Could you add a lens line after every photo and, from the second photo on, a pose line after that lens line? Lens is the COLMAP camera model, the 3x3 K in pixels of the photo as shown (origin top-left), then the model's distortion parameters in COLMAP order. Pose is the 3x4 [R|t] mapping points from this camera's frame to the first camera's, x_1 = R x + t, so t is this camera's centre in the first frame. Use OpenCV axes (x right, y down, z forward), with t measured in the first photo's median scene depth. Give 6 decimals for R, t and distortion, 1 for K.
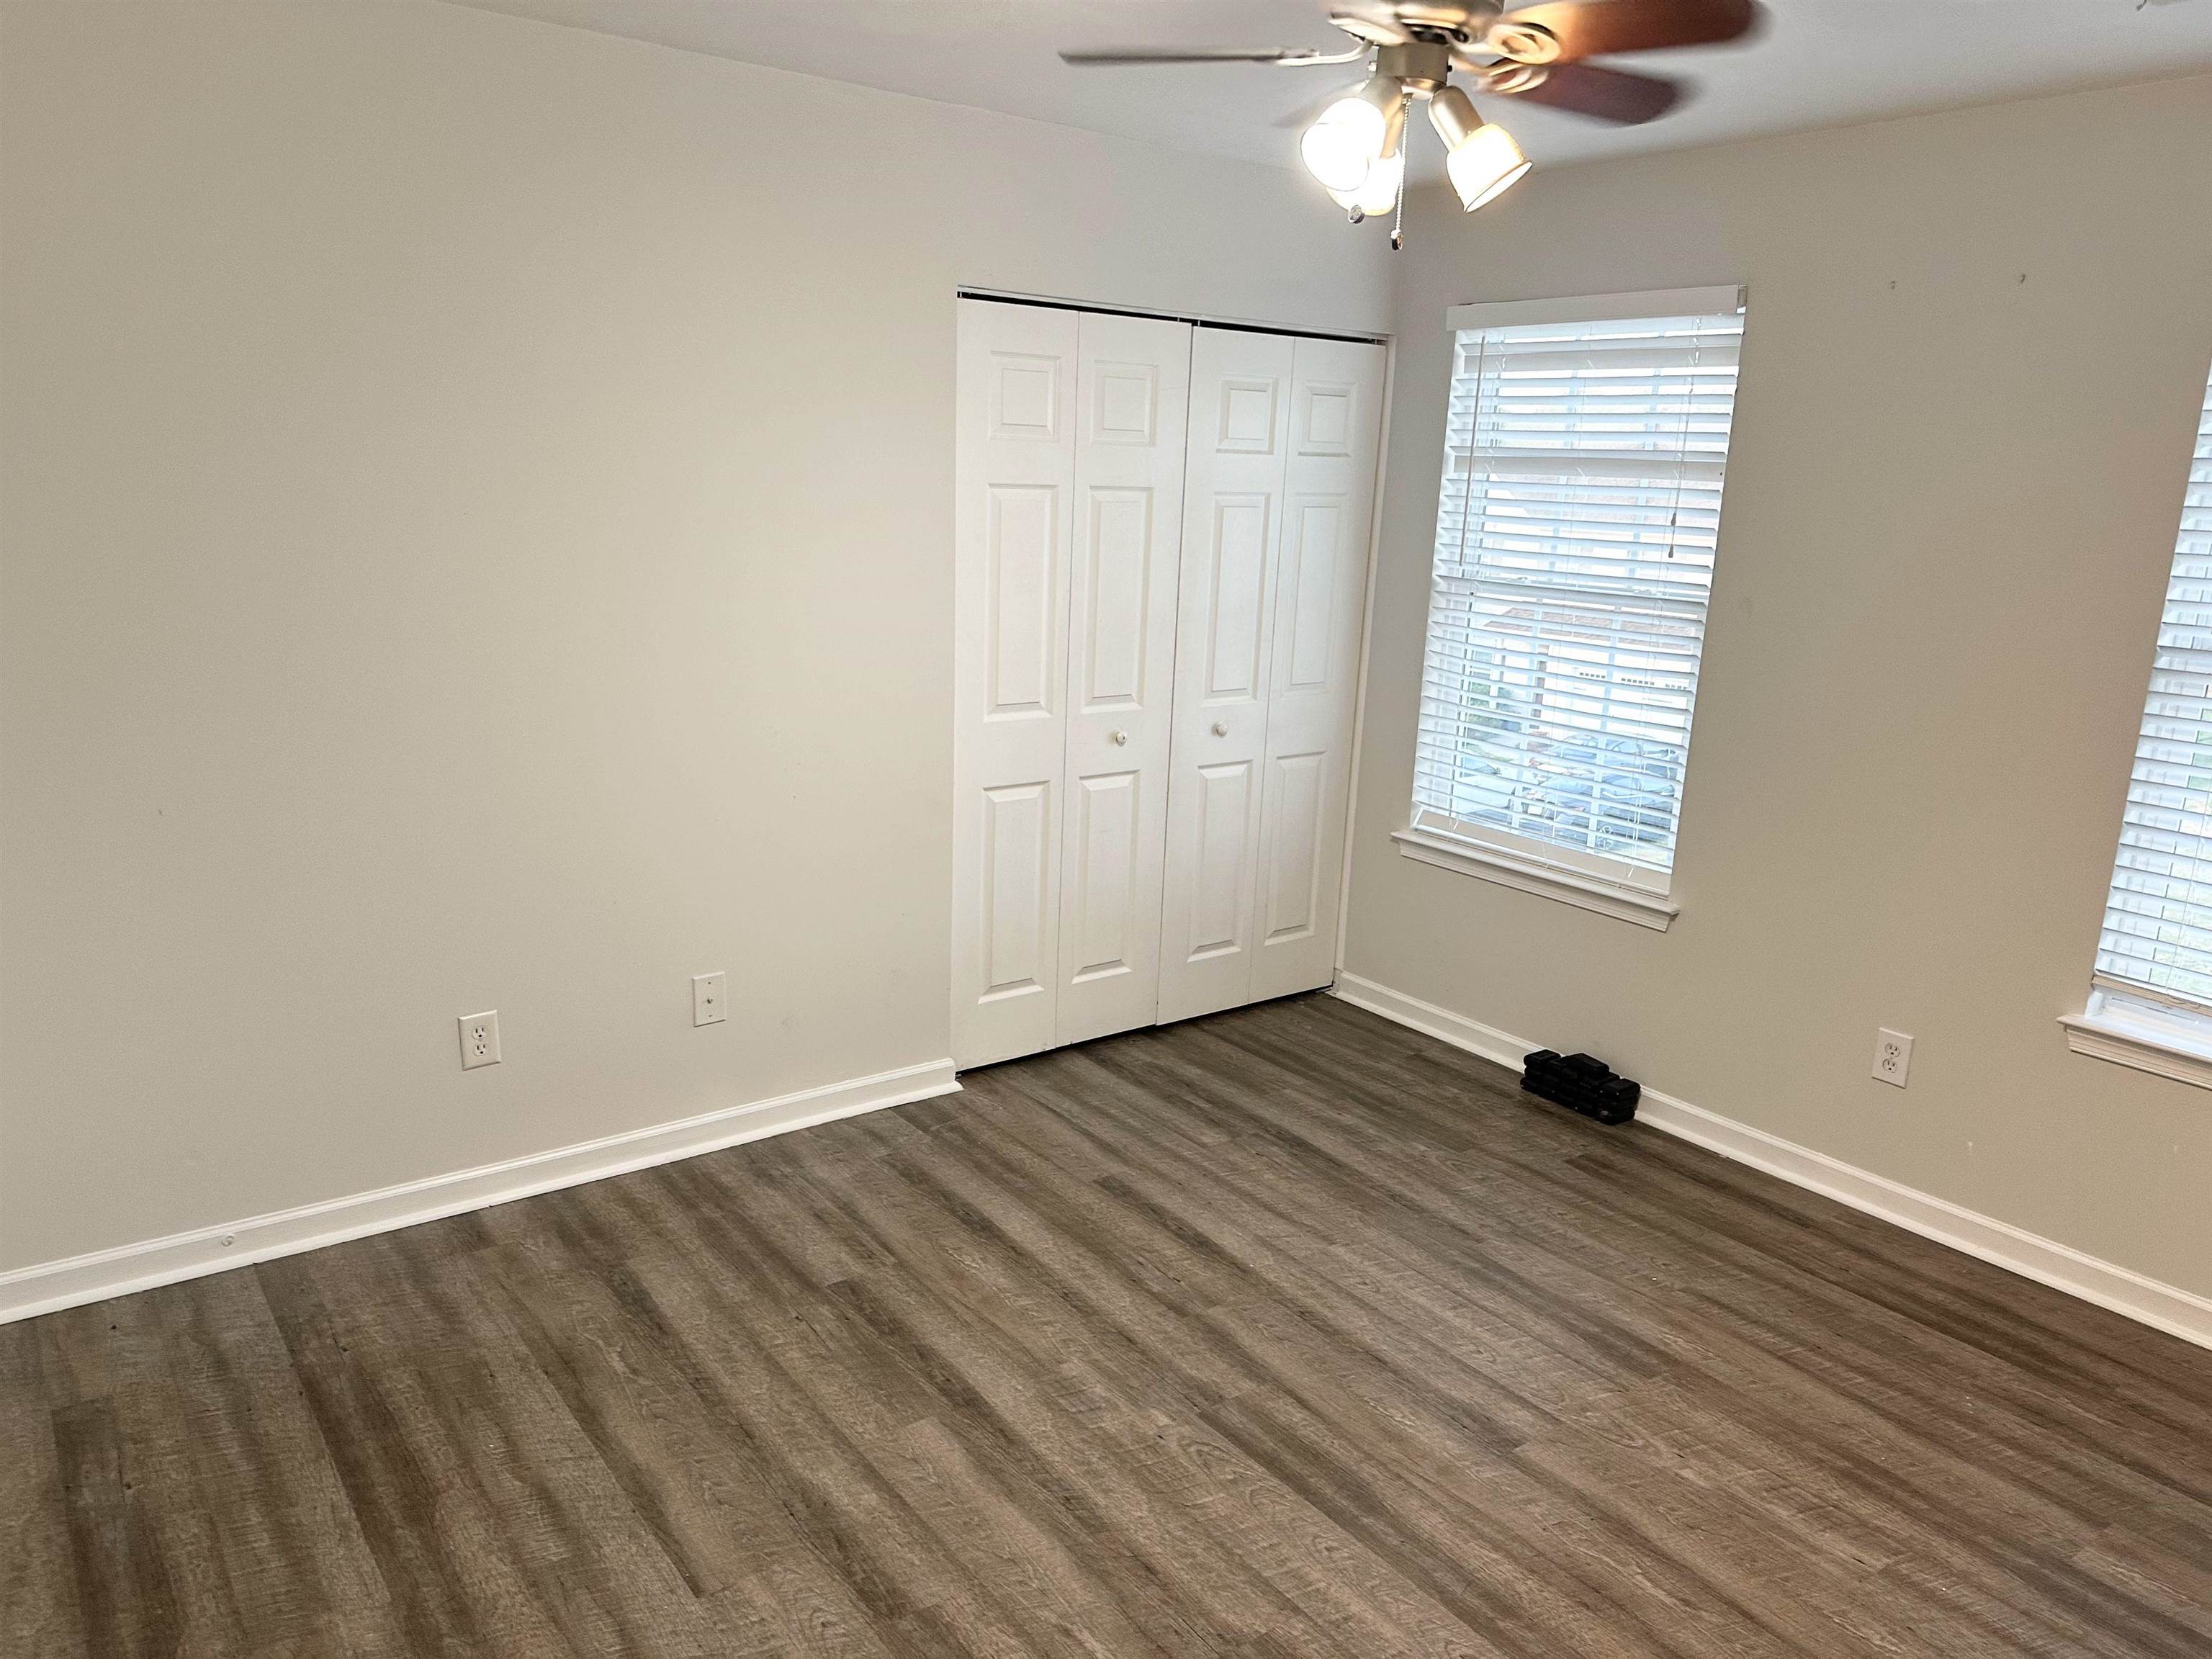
lens RADIAL K [[1560.3, 0, 1096.3], [0, 1560.3, 829.6], [0, 0, 1]] dist [0.163534, -0.237186]
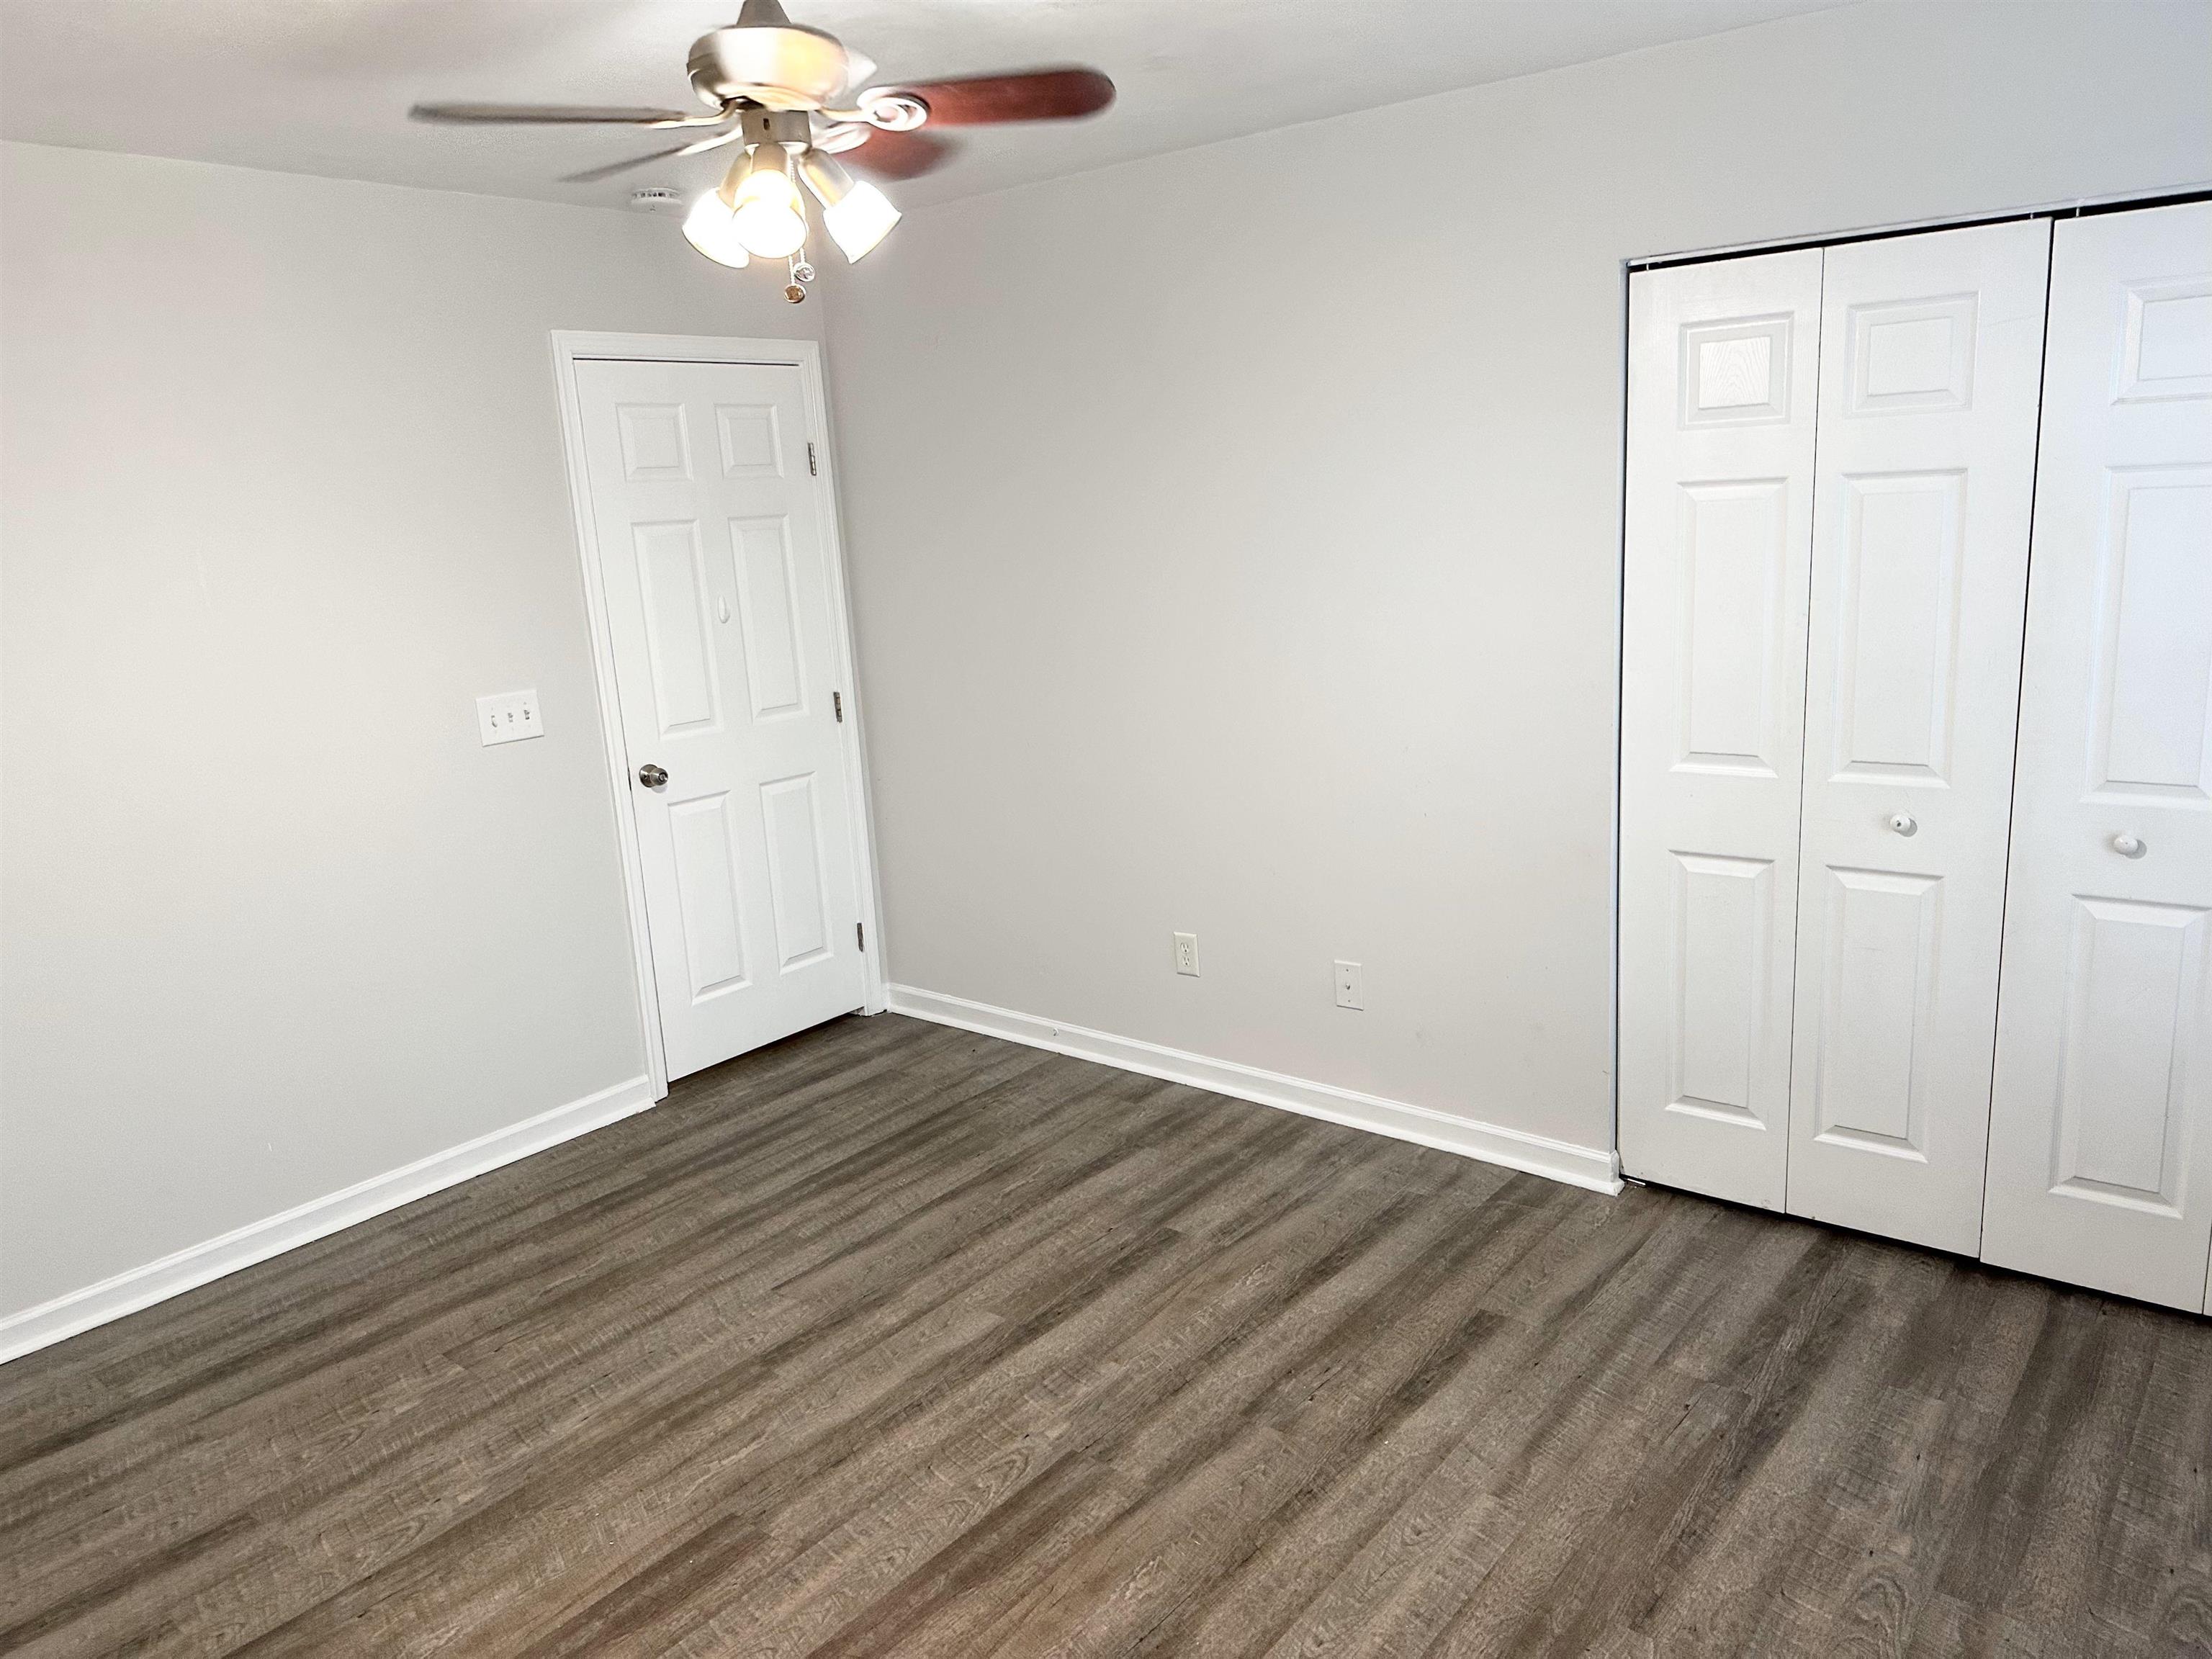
lens RADIAL K [[1560.3, 0, 1096.3], [0, 1560.3, 829.6], [0, 0, 1]] dist [0.163534, -0.237186]
pose [[0.231128, 0.158856, -0.959867, 0.795930], [-0.159699, 0.979393, 0.123634, -0.111560], [0.959727, 0.124715, 0.251734, 0.600043]]
